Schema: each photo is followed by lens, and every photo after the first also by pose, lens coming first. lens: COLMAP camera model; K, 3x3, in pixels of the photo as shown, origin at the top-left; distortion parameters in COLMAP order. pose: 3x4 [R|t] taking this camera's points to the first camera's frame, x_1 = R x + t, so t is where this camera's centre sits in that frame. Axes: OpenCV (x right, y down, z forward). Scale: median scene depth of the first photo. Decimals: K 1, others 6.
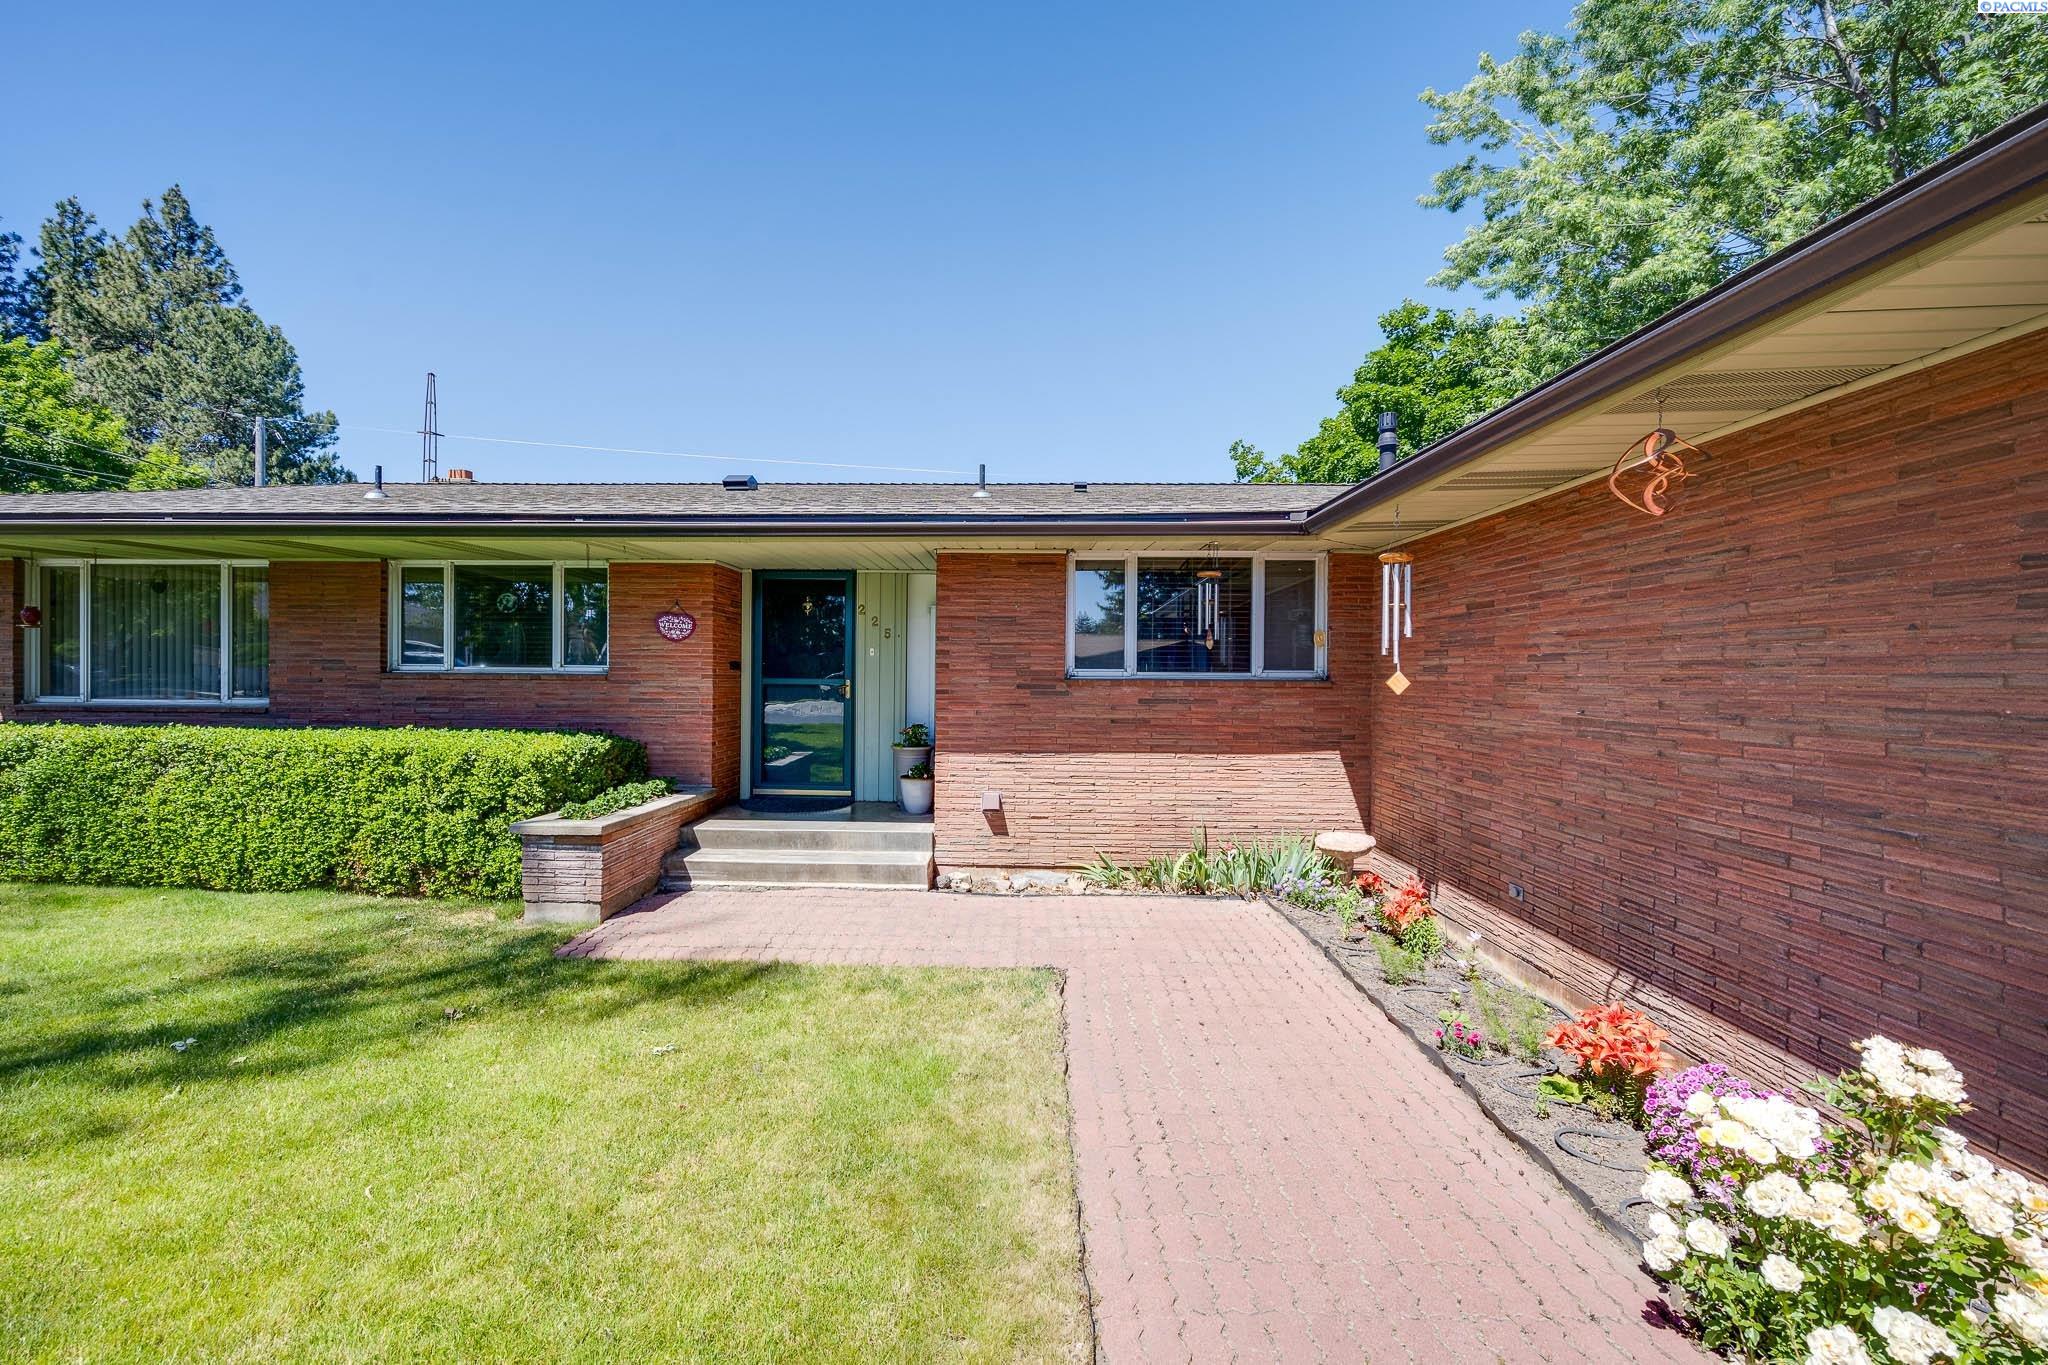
lens RADIAL K [[827.5, 0, 1007.0], [0, 827.5, 676.9], [0, 0, 1]] dist [-0.002967, -0.000180]
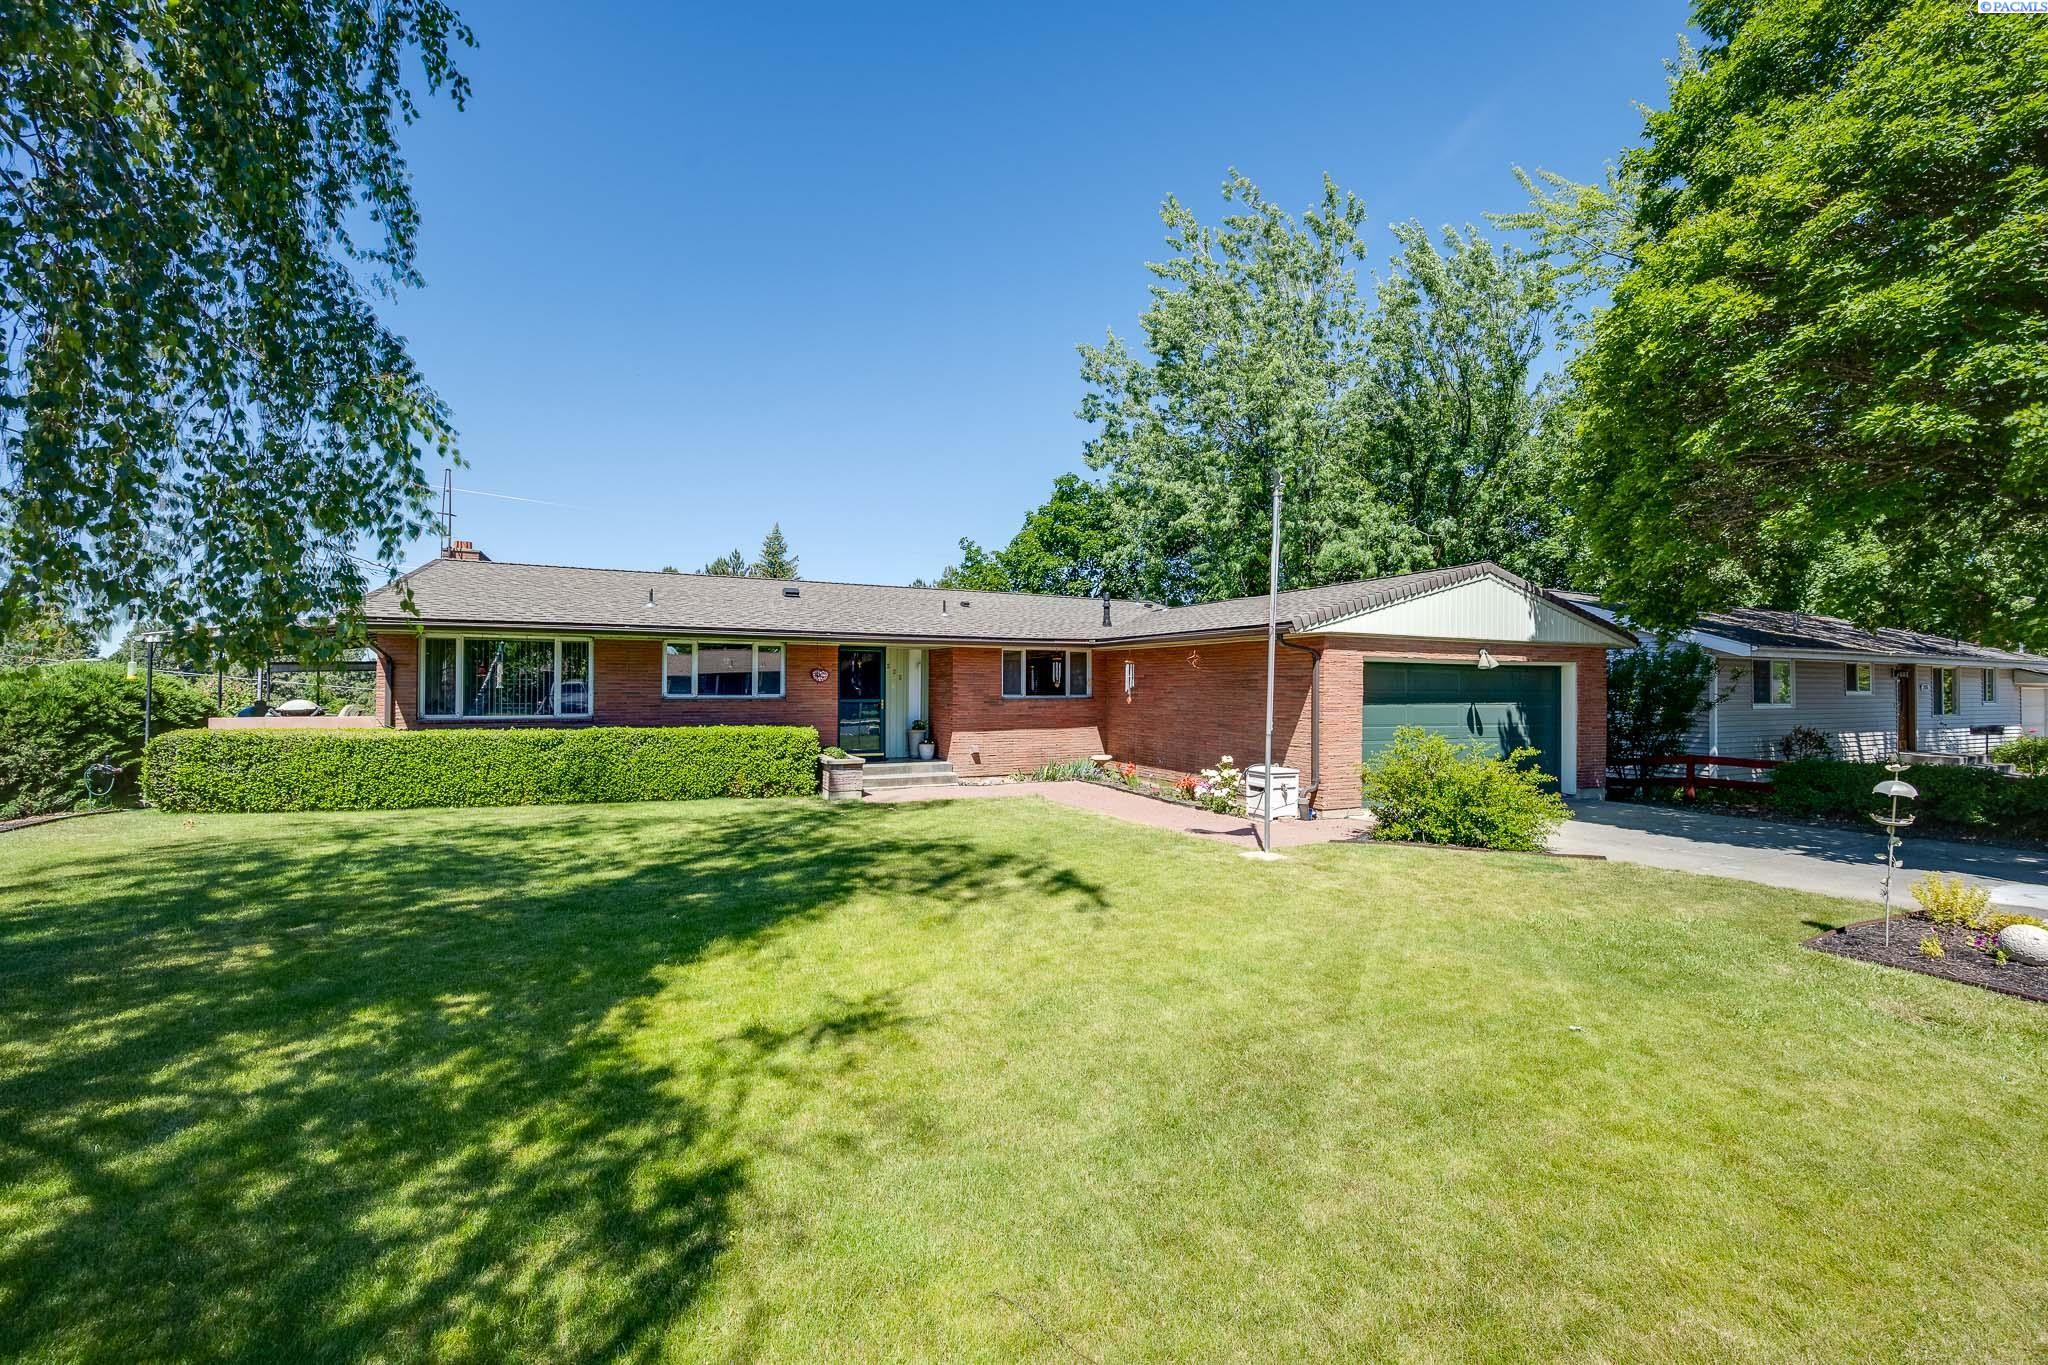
lens RADIAL K [[827.5, 0, 1030.5], [0, 827.5, 683.7], [0, 0, 1]] dist [-0.002967, -0.000180]
pose [[0.881165, -0.002284, 0.472803, -1.022334], [0.003376, 0.999993, -0.001463, -0.039409], [-0.472797, 0.002885, 0.881167, -1.221362]]
